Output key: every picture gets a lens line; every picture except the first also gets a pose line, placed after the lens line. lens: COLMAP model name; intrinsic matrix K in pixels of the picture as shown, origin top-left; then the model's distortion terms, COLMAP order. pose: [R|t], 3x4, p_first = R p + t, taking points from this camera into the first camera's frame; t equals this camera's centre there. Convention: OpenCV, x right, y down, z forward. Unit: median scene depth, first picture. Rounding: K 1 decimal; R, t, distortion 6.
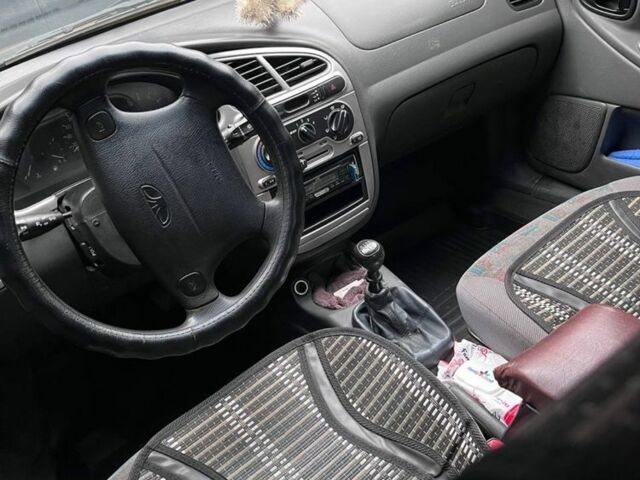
lens RADIAL K [[688.7, 0, 320.0], [0, 688.7, 240.0], [0, 0, 1]] dist [0.107122, -0.206324]
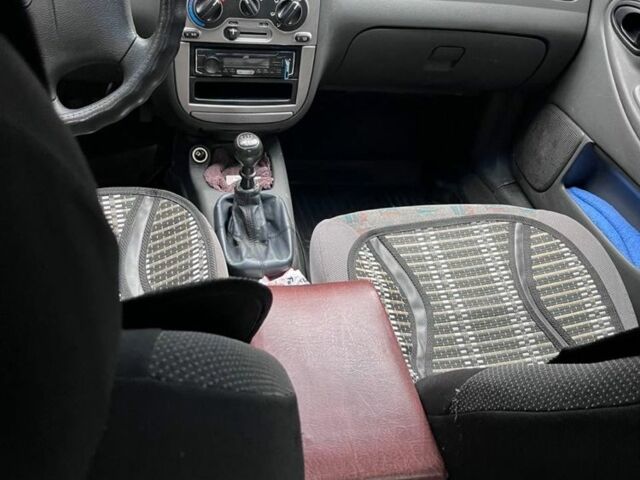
lens RADIAL K [[688.7, 0, 320.0], [0, 688.7, 240.0], [0, 0, 1]] dist [0.107122, -0.206324]
pose [[0.876021, 0.474034, -0.088767, 0.296737], [-0.459477, 0.876273, 0.145009, -0.052271], [0.146524, -0.086245, 0.985440, 0.027837]]
